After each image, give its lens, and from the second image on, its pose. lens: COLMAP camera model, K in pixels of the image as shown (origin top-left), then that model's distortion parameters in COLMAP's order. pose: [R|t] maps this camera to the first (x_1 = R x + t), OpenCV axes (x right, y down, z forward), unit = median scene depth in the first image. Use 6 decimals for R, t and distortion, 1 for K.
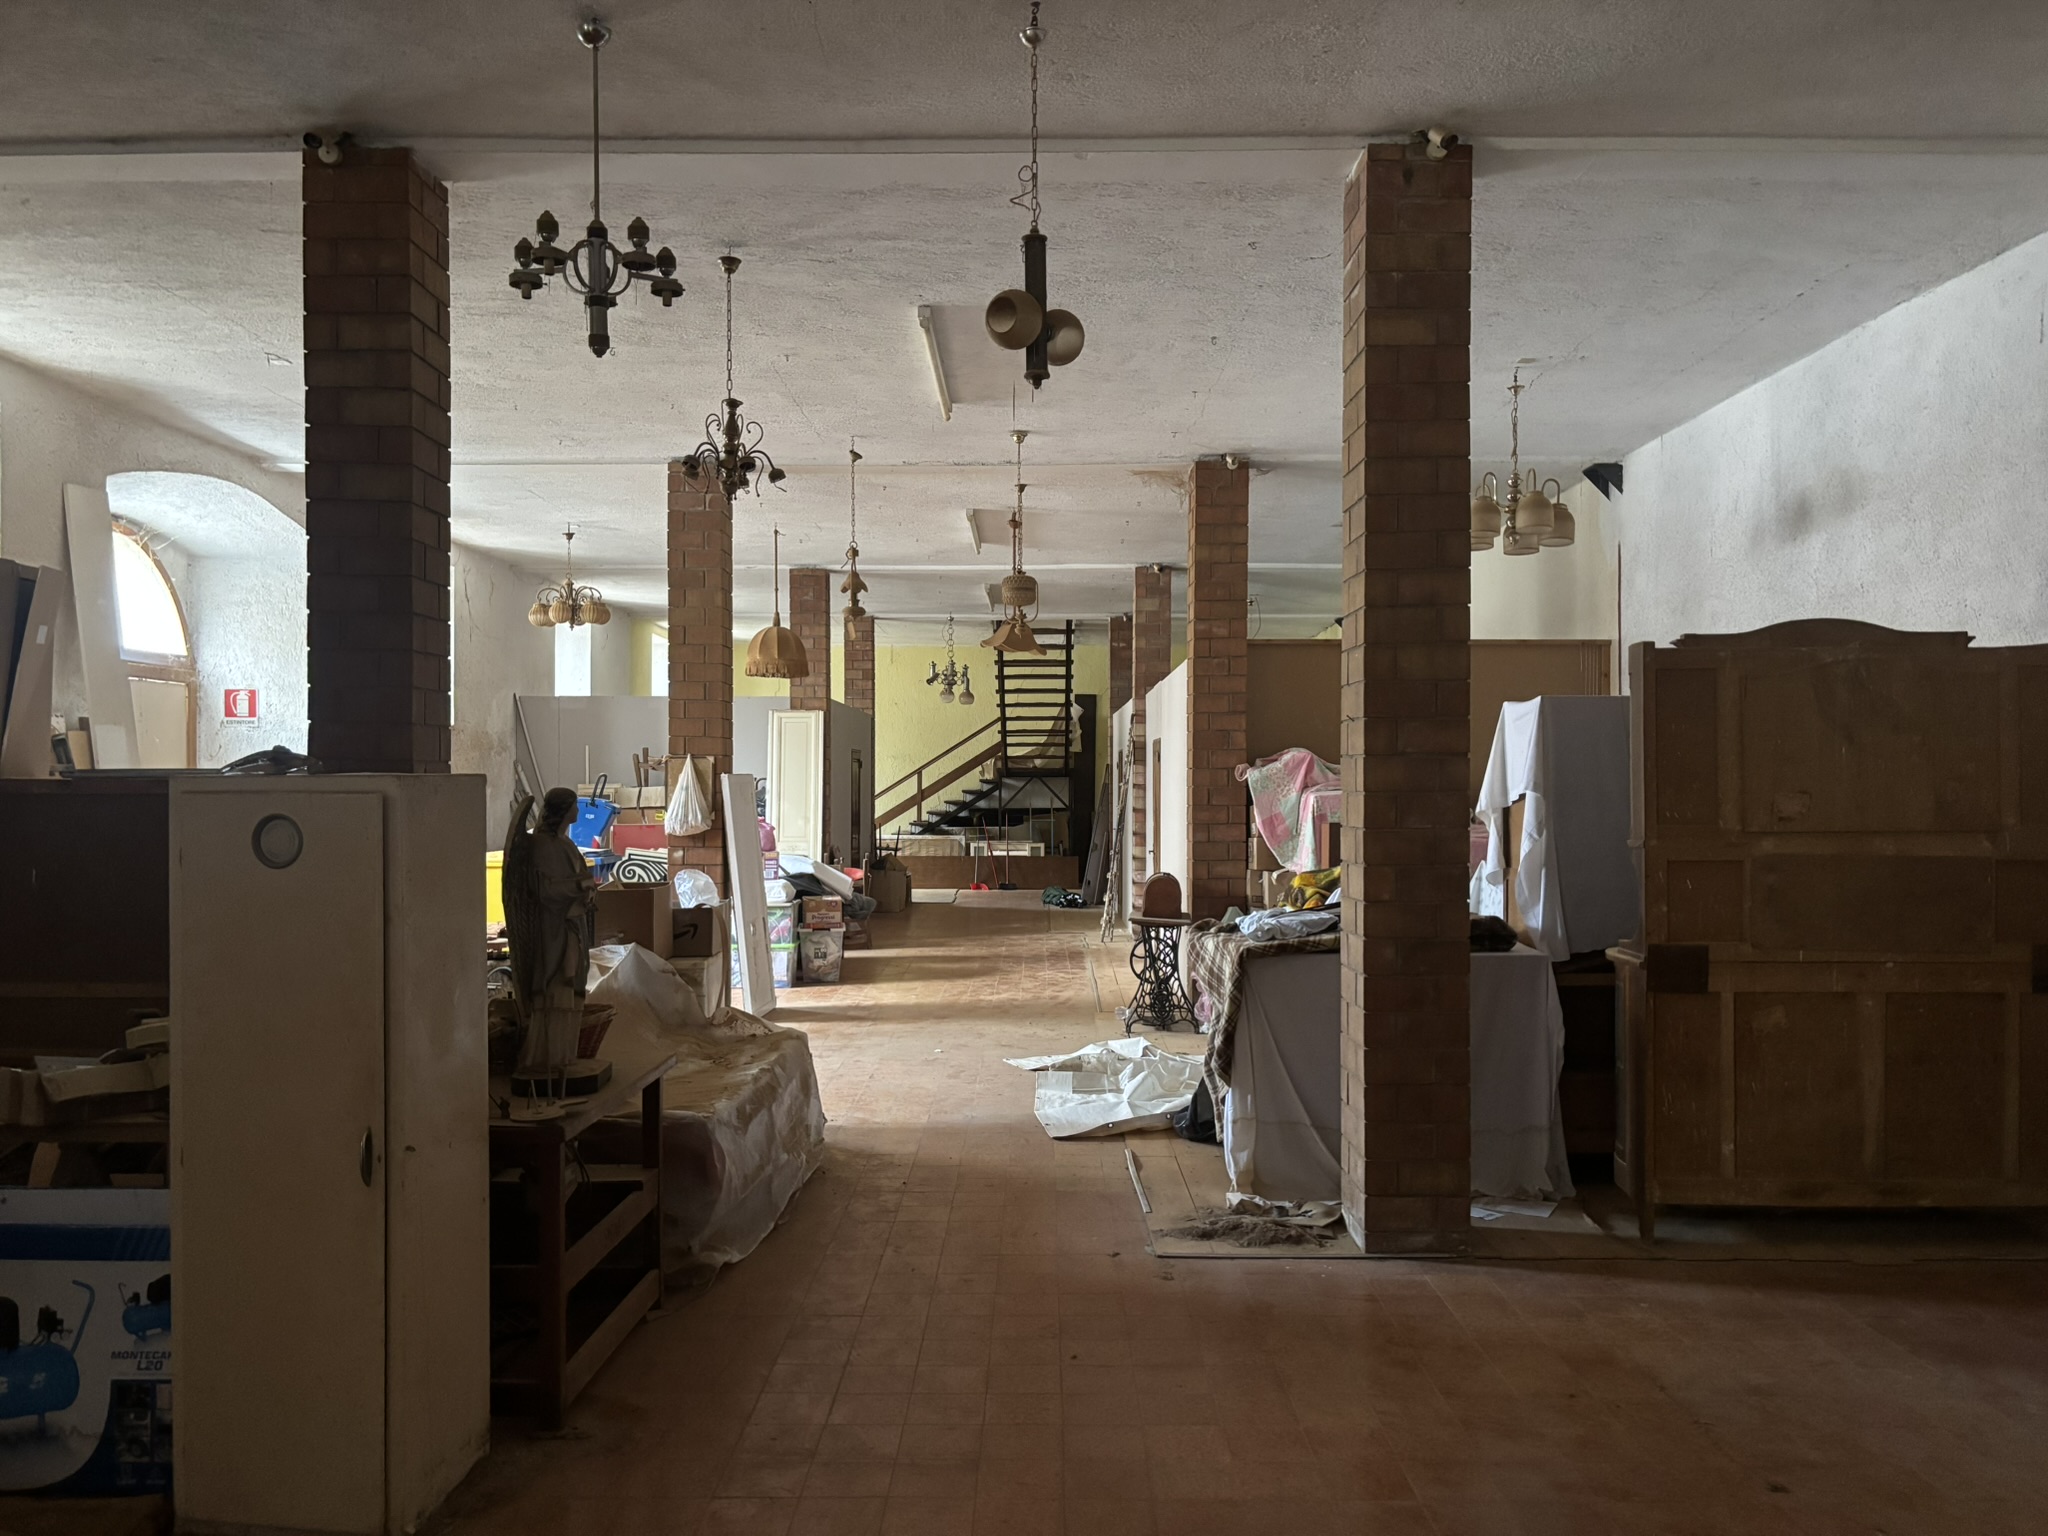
lens RADIAL K [[1563.3, 0, 1014.9], [0, 1563.3, 773.6], [0, 0, 1]] dist [0.071885, -0.069101]
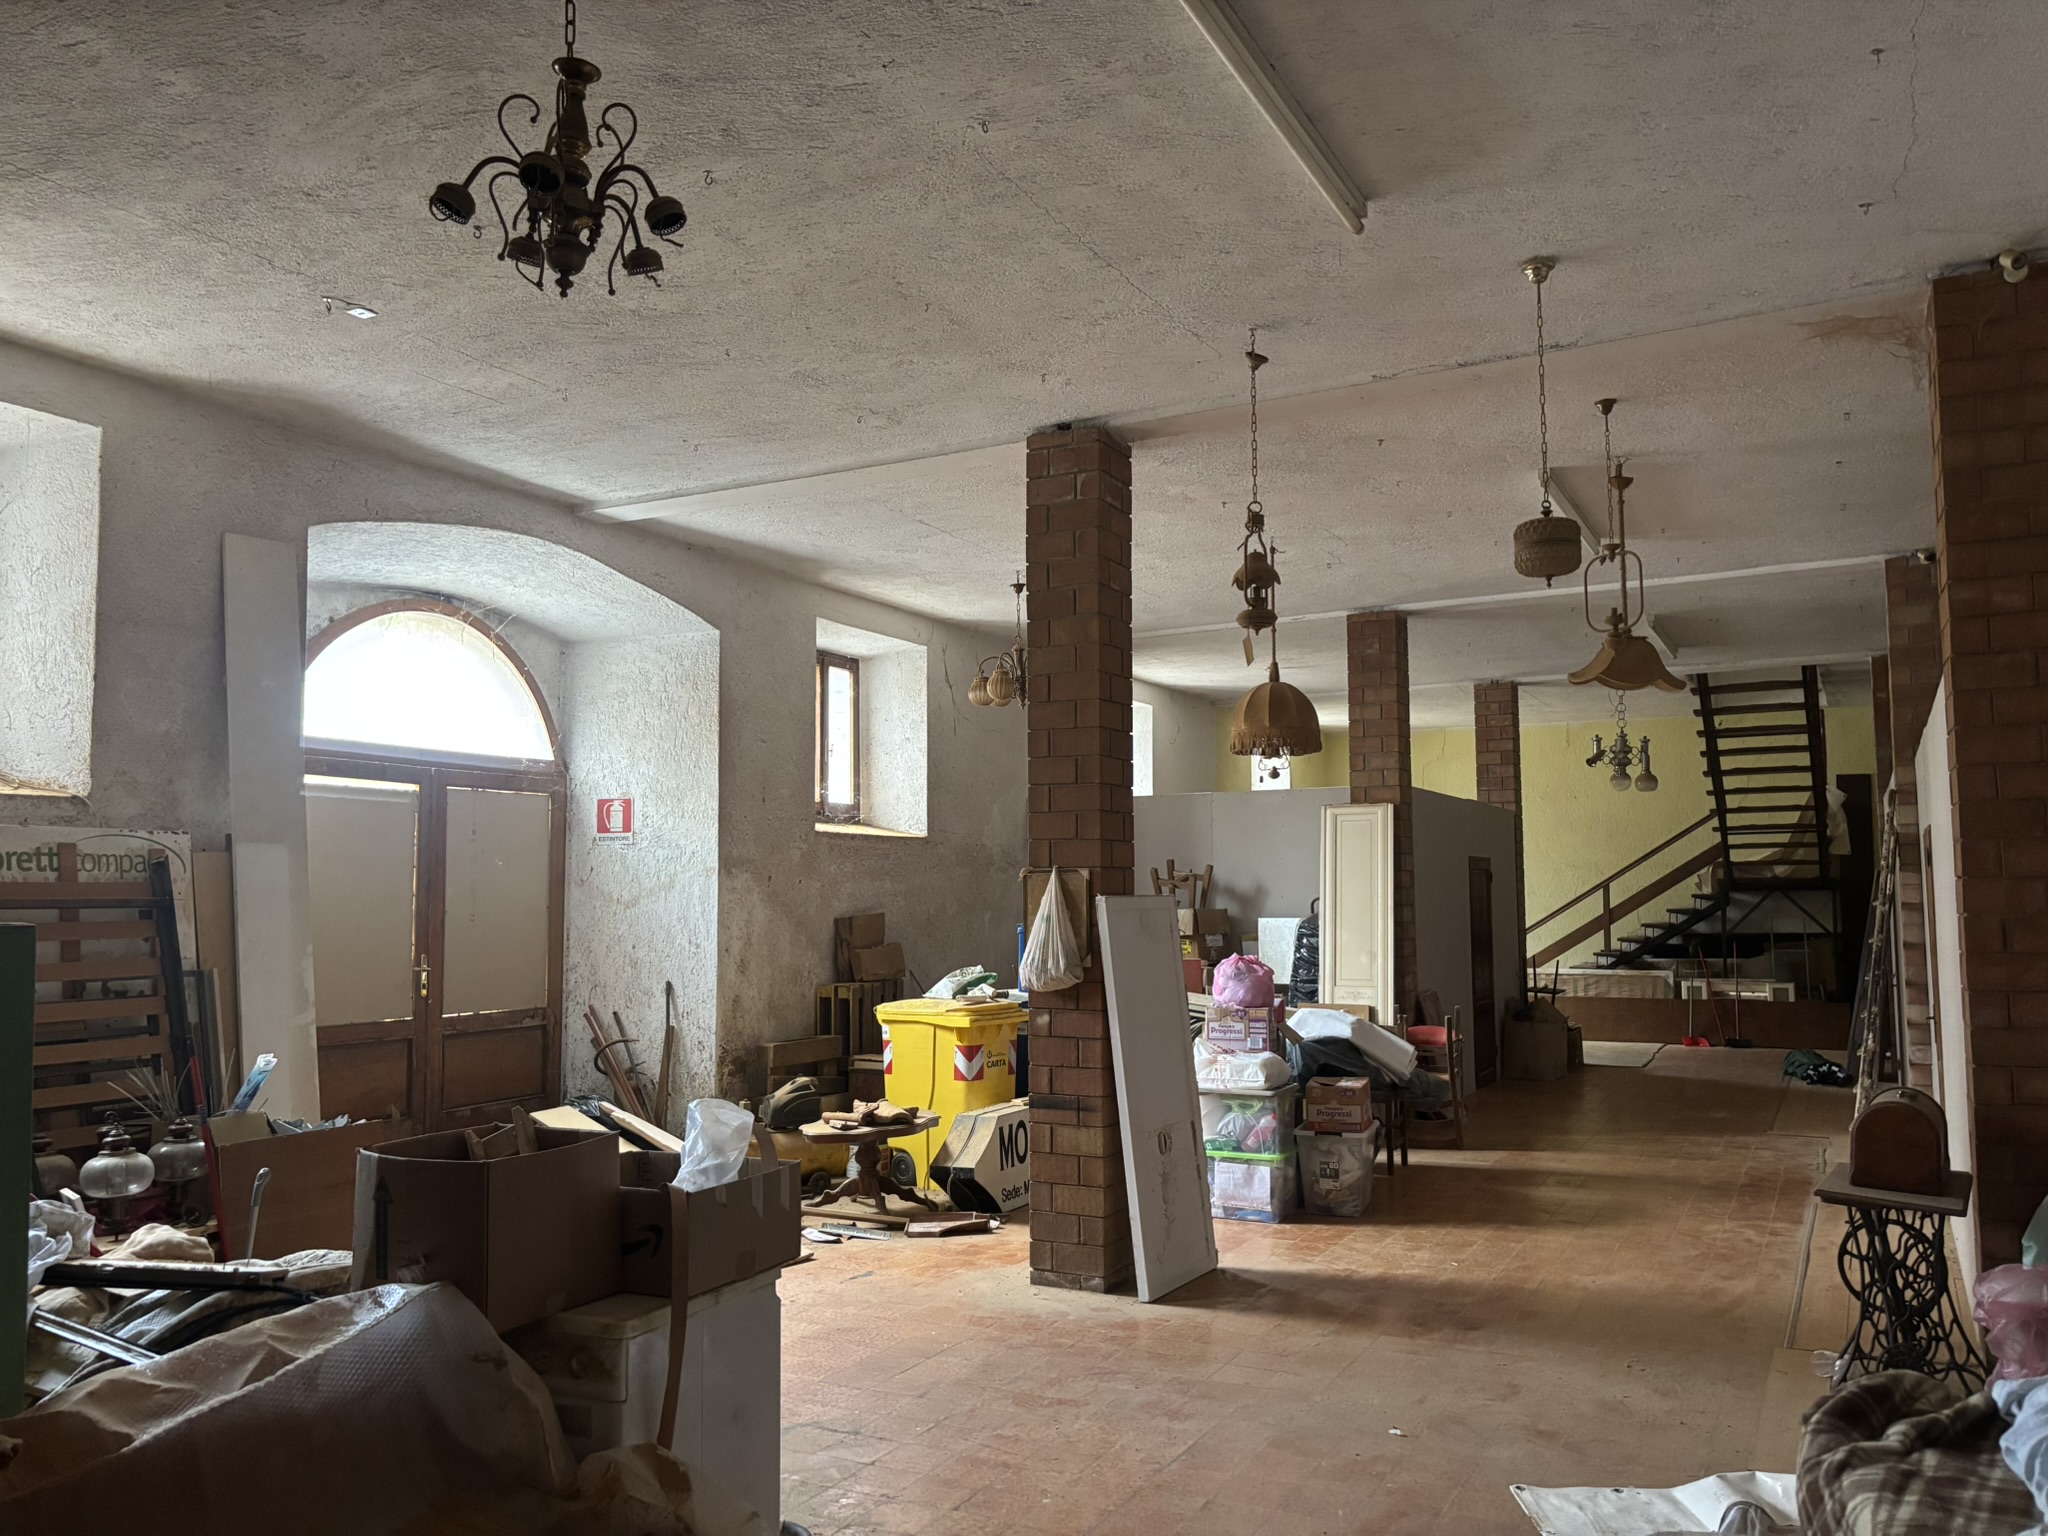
lens RADIAL K [[1563.3, 0, 1026.9], [0, 1563.3, 765.6], [0, 0, 1]] dist [0.071885, -0.069101]
pose [[0.892231, -0.048444, -0.448974, 0.049855], [0.013433, 0.996636, -0.080843, -0.001080], [0.451380, 0.066100, 0.889880, 0.267200]]
